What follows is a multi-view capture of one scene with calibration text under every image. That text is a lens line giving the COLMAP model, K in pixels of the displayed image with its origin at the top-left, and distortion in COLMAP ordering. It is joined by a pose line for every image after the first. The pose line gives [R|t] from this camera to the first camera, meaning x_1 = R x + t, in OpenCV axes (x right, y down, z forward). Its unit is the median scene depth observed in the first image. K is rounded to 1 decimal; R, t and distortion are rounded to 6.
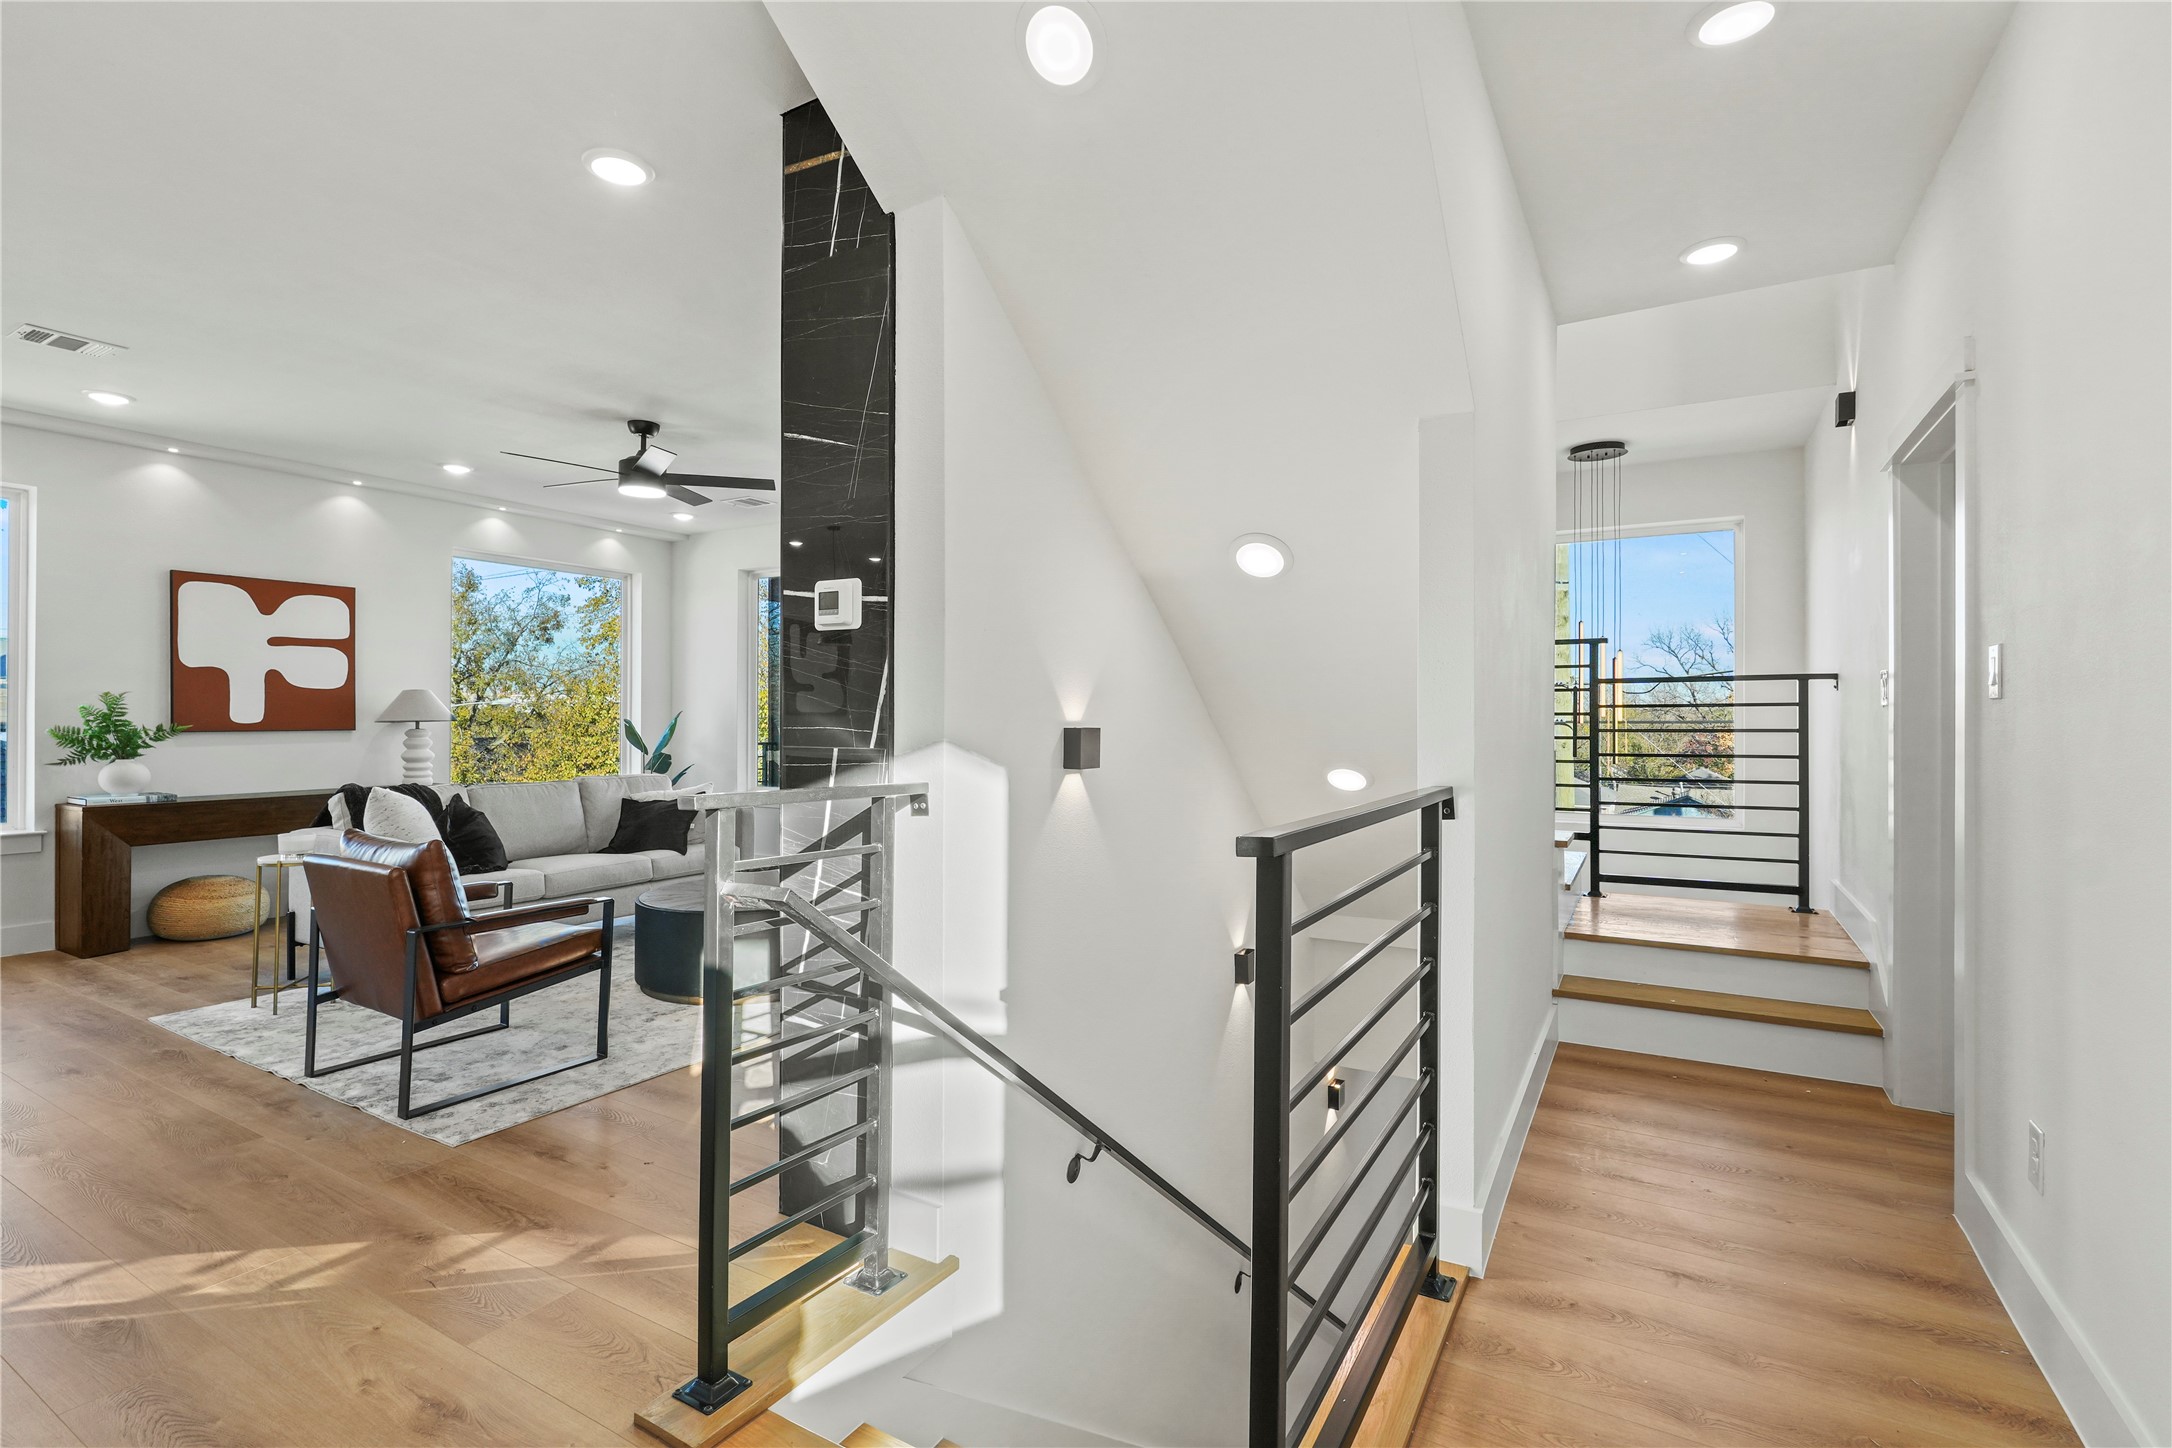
lens RADIAL K [[1008.9, 0, 1088.8], [0, 1008.9, 713.1], [0, 0, 1]] dist [-0.001801, -0.001327]
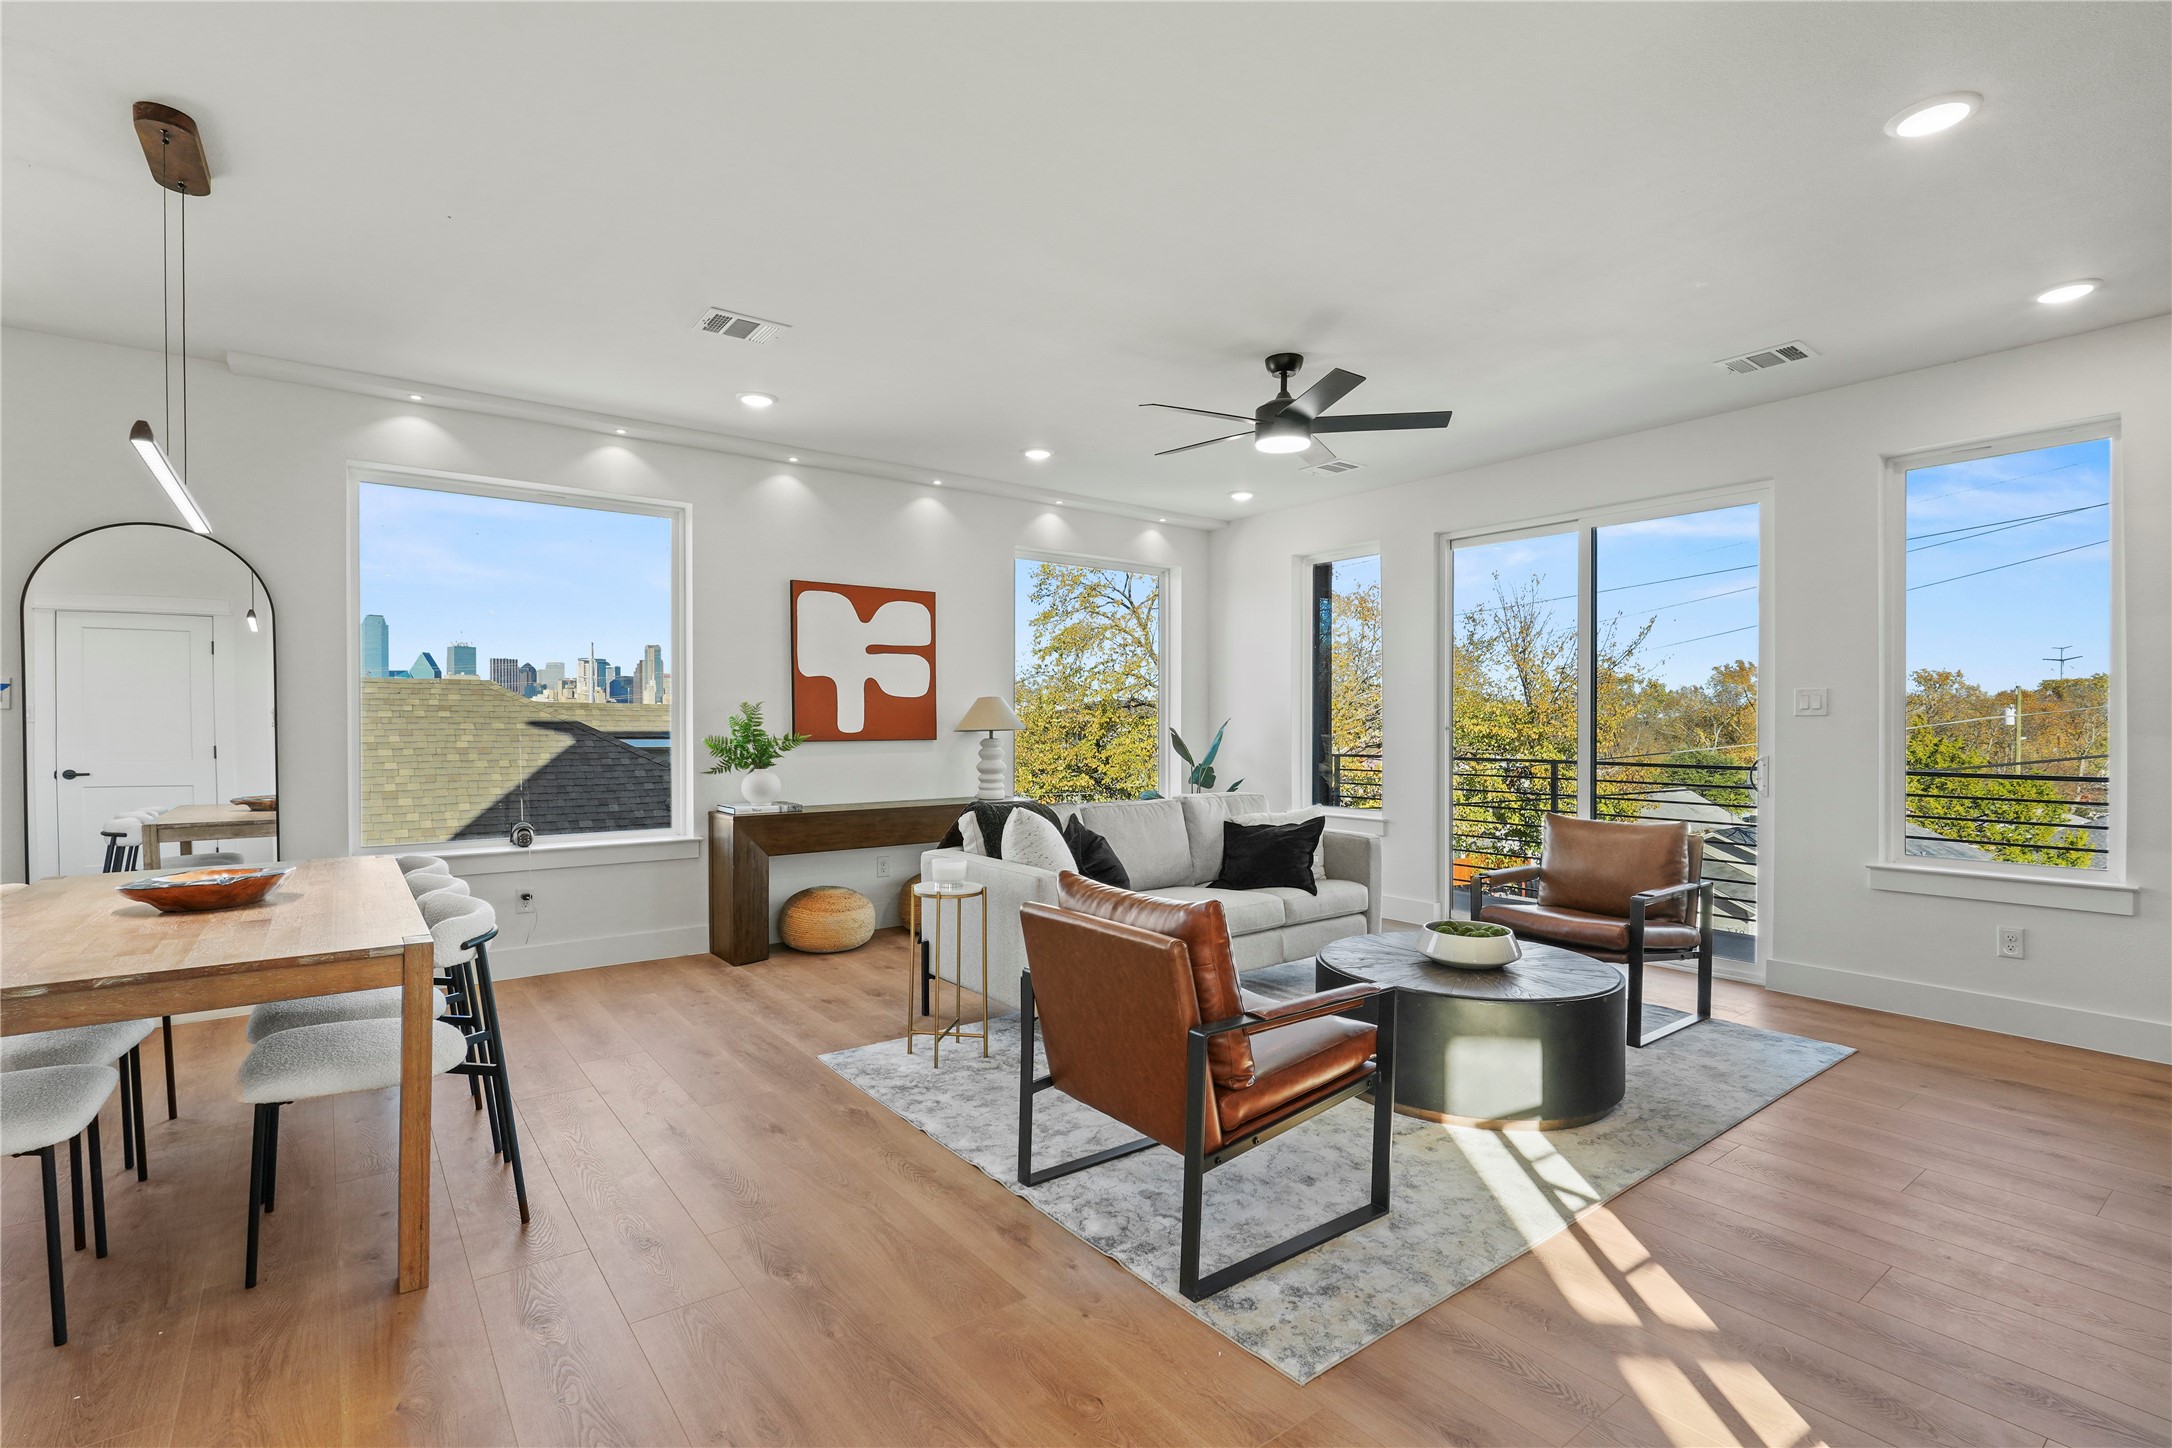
lens RADIAL K [[1008.9, 0, 1070.3], [0, 1008.9, 731.3], [0, 0, 1]] dist [-0.001801, -0.001327]
pose [[0.922135, -0.000934, -0.386868, -0.285003], [0.005122, 0.999939, 0.009793, 0.000110], [0.386835, -0.011012, 0.922083, 0.190659]]
